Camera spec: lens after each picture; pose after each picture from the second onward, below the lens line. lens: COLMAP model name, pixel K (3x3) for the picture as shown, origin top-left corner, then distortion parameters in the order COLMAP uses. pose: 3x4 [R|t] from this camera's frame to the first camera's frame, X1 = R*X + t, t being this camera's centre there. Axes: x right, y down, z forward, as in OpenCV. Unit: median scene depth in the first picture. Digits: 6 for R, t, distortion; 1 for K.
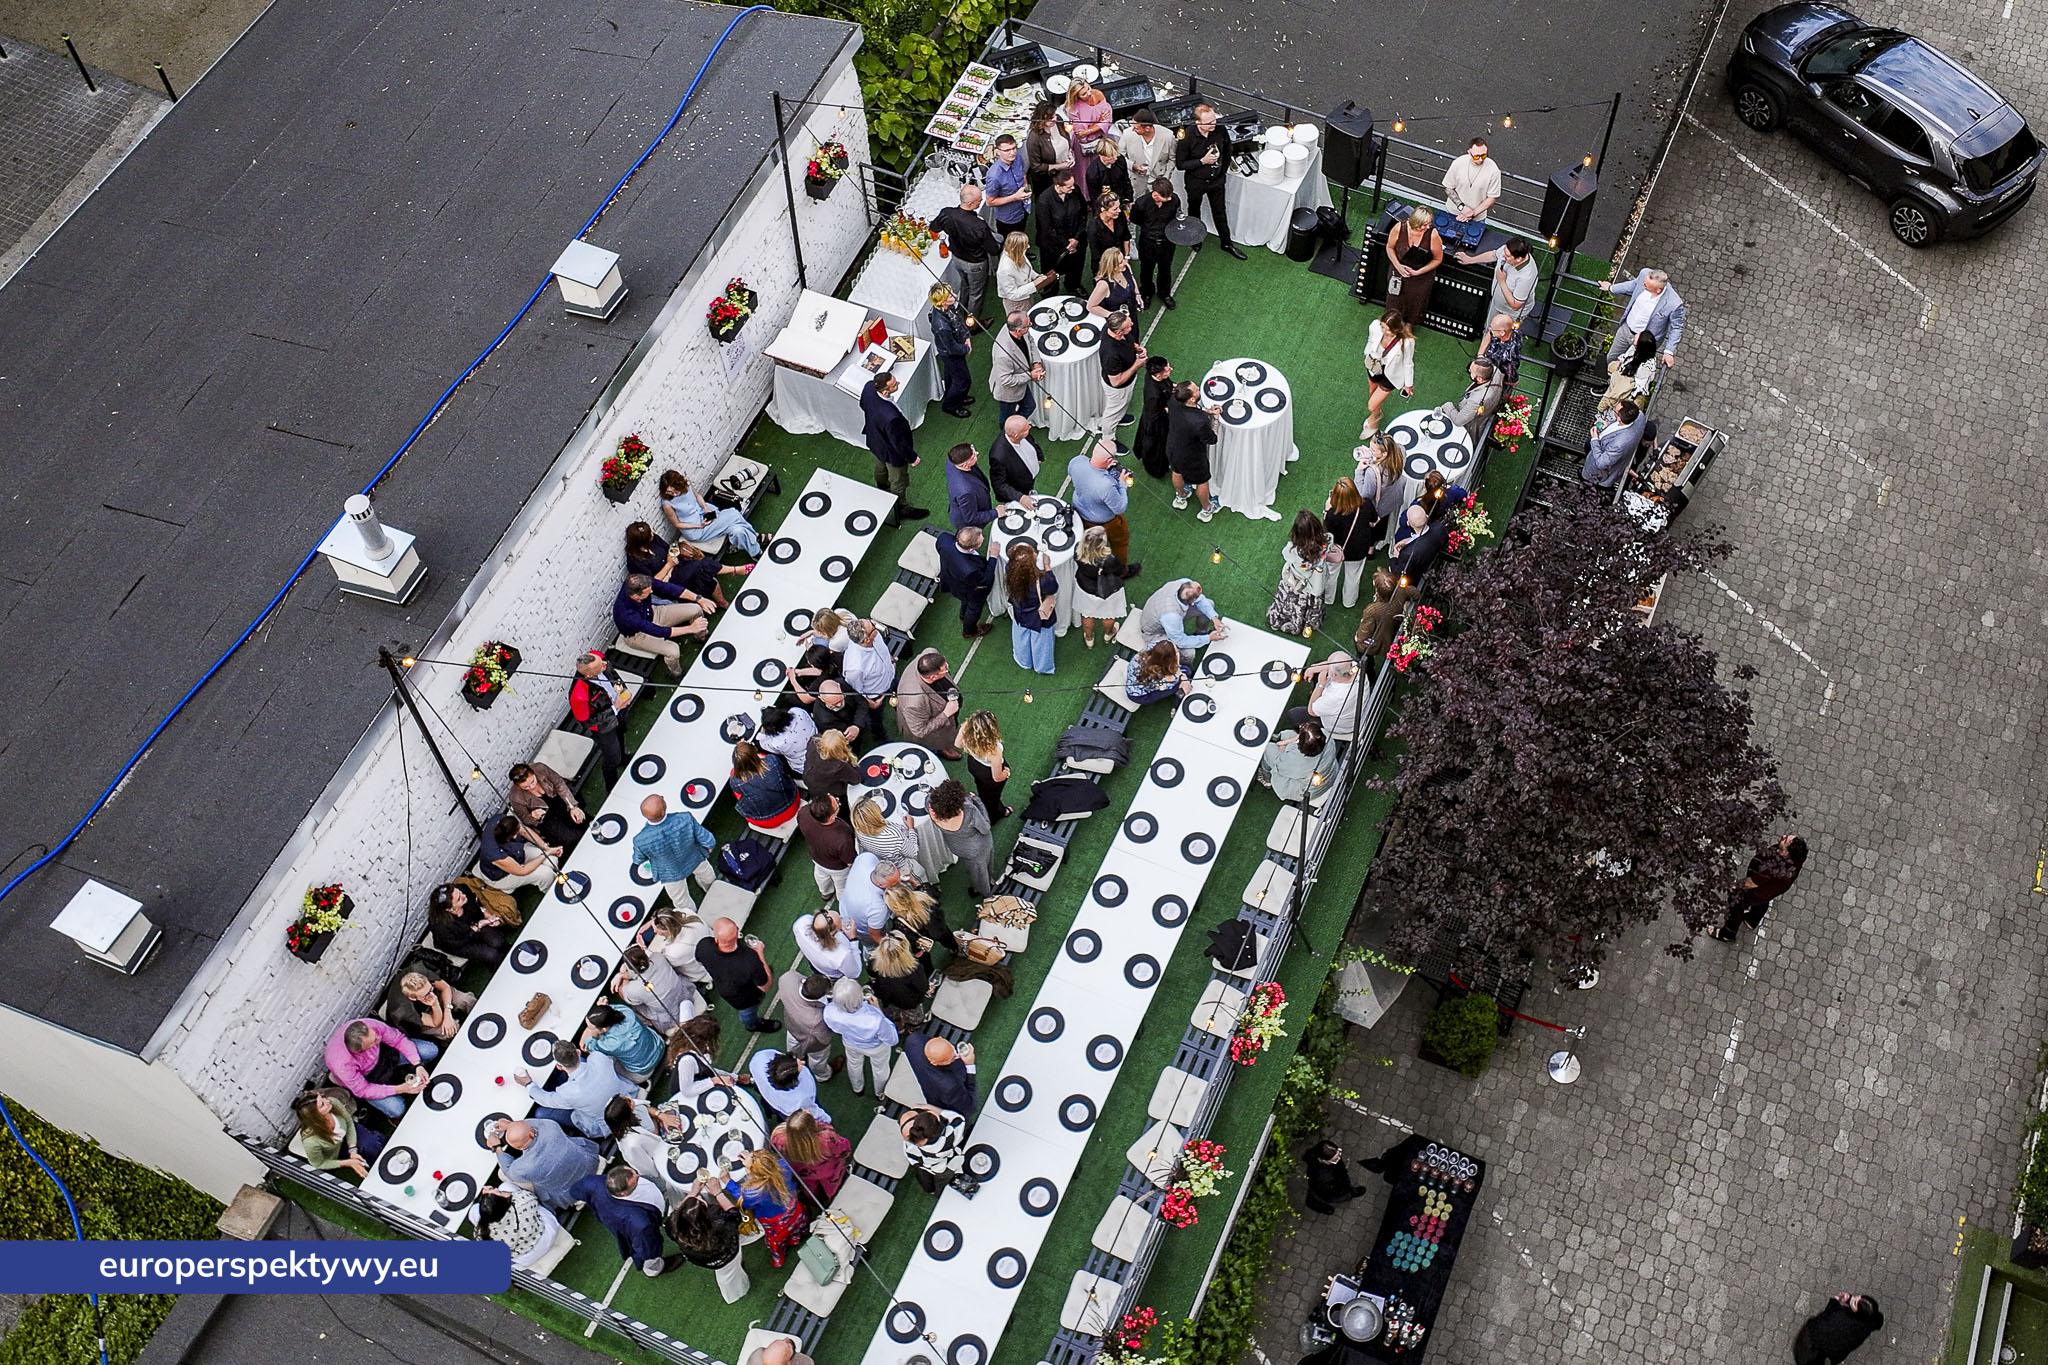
lens RADIAL K [[1977.8, 0, 1123.5], [0, 1977.8, 722.2], [0, 0, 1]] dist [-0.006535, 0.000344]
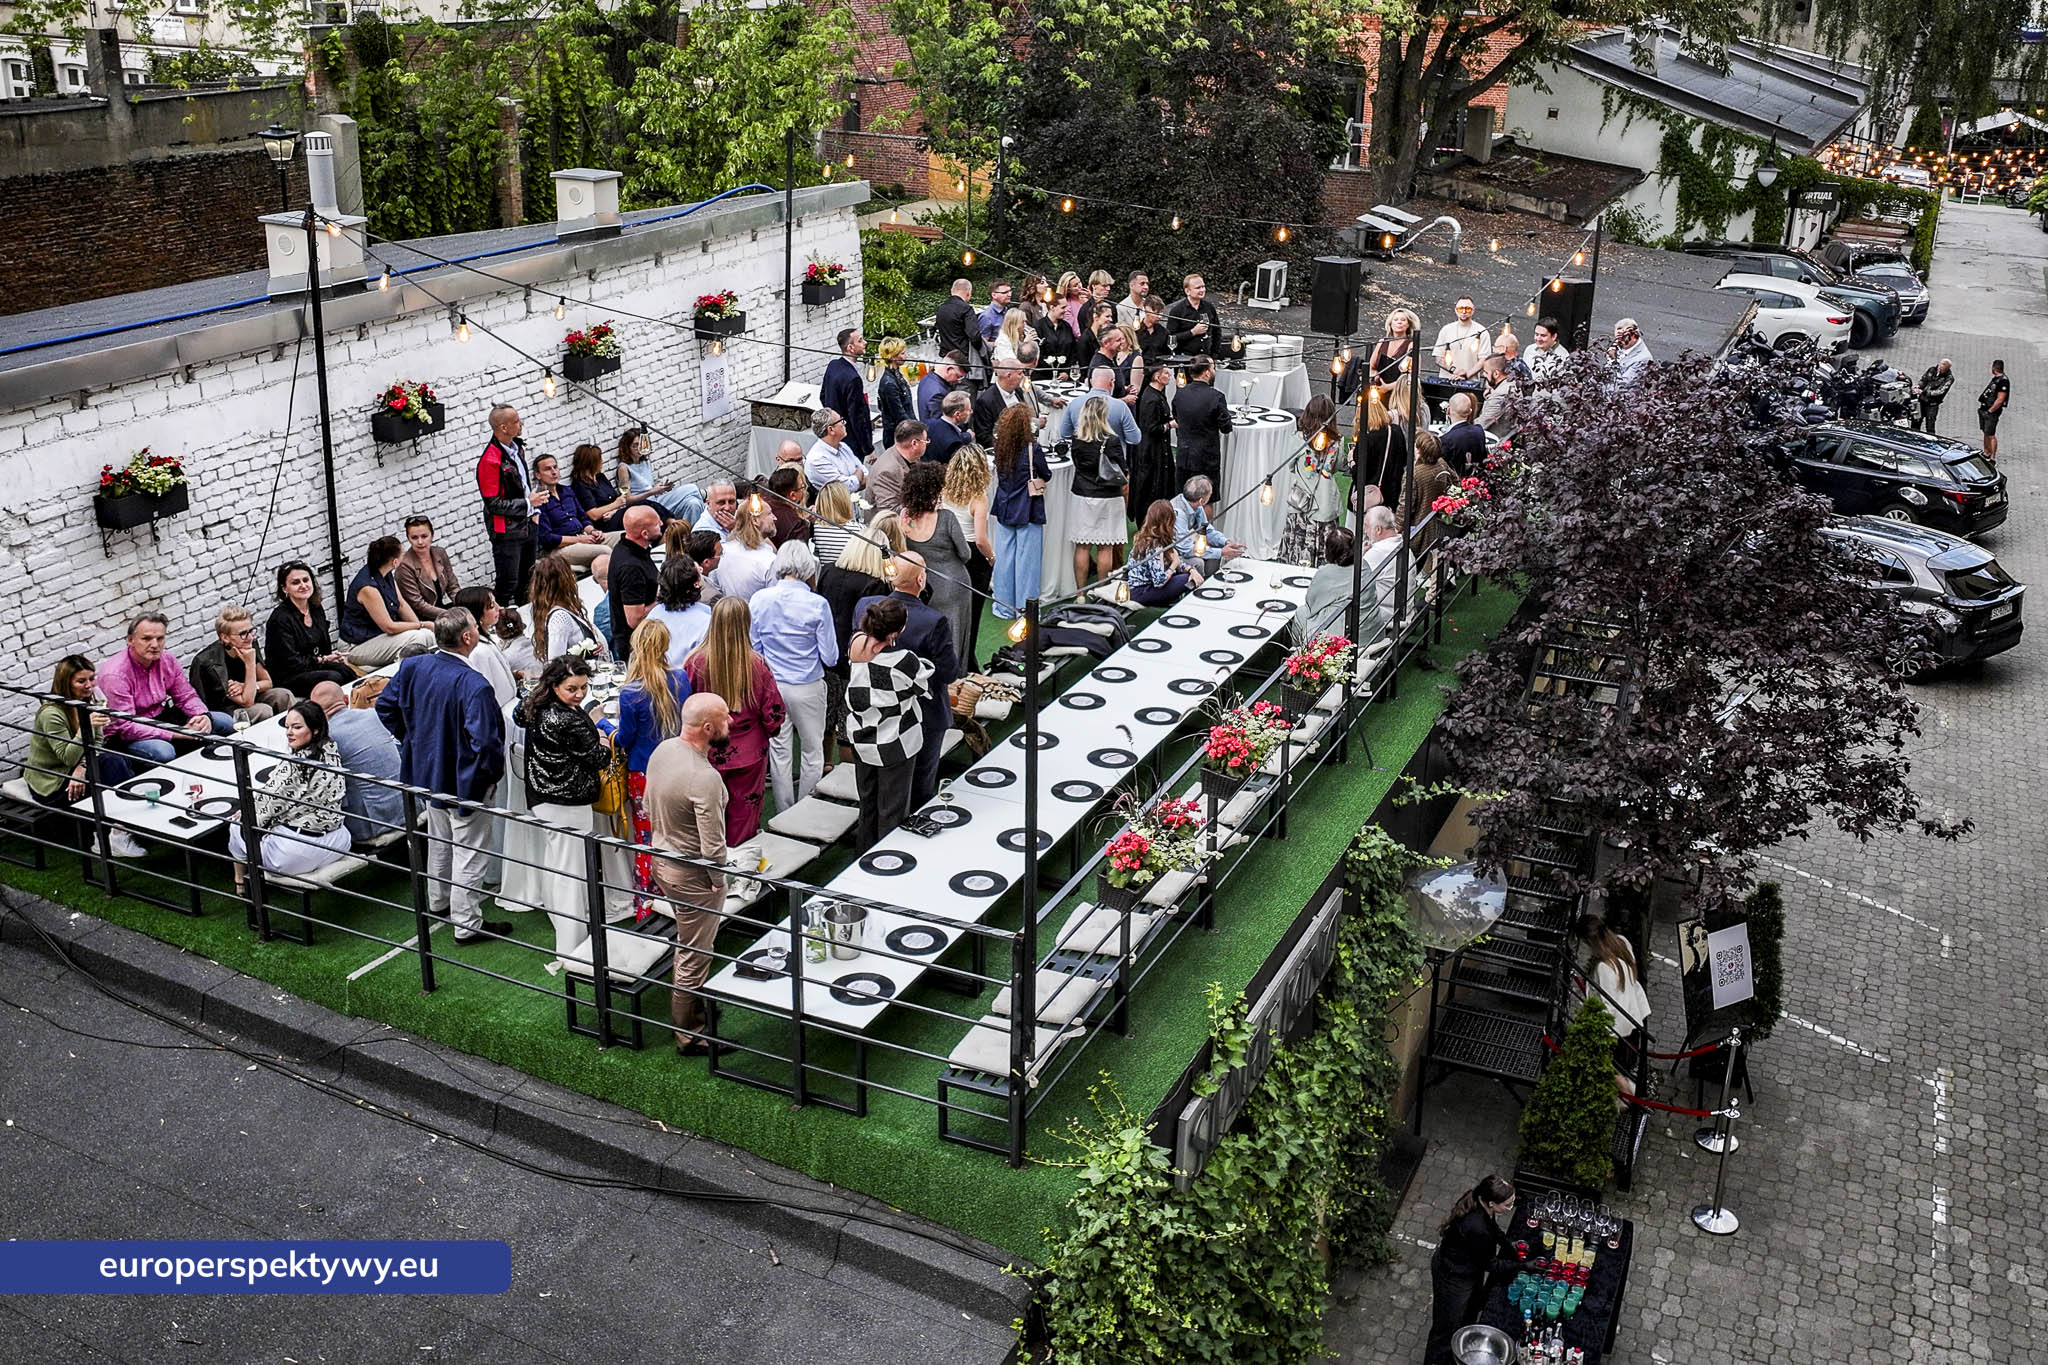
lens RADIAL K [[2005.3, 0, 1024.0], [0, 2005.3, 682.5], [0, 0, 1]] dist [-0.000168, 0.001539]
pose [[0.999514, 0.028396, -0.012878, -0.029623], [-0.030237, 0.781946, -0.622613, 0.537523], [-0.007610, 0.622699, 0.782424, 0.334052]]
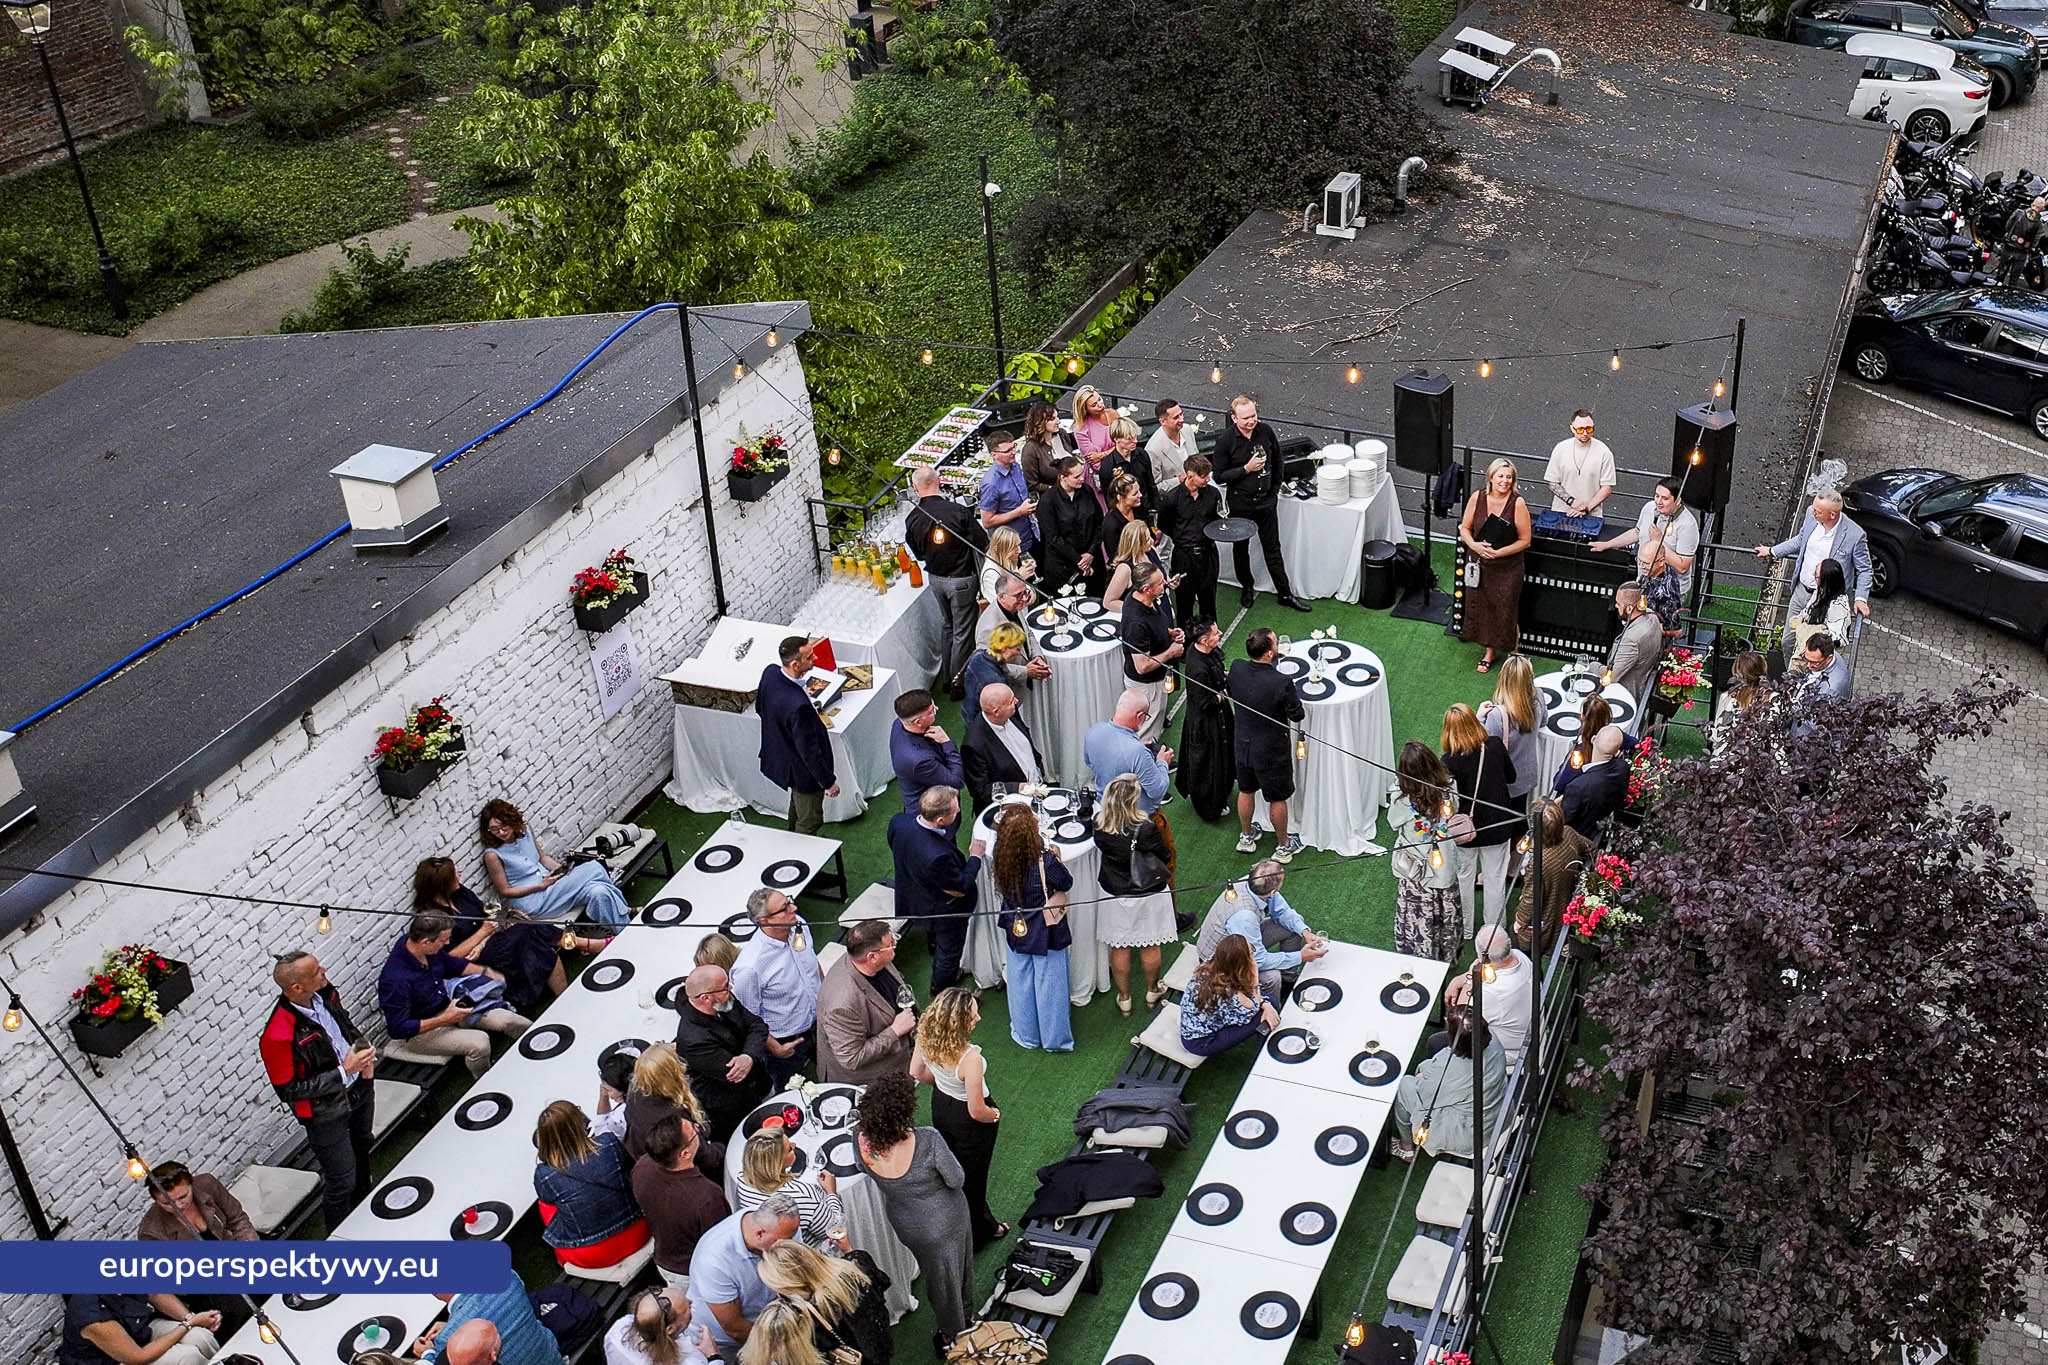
lens RADIAL K [[2101.9, 0, 1441.3], [0, 2101.9, 634.5], [0, 0, 1]] dist [-0.007836, -0.000578]
pose [[0.989419, -0.050125, 0.136150, -0.001522], [0.108395, 0.879153, -0.464048, 0.194799], [-0.096436, 0.473896, 0.875284, 0.300462]]
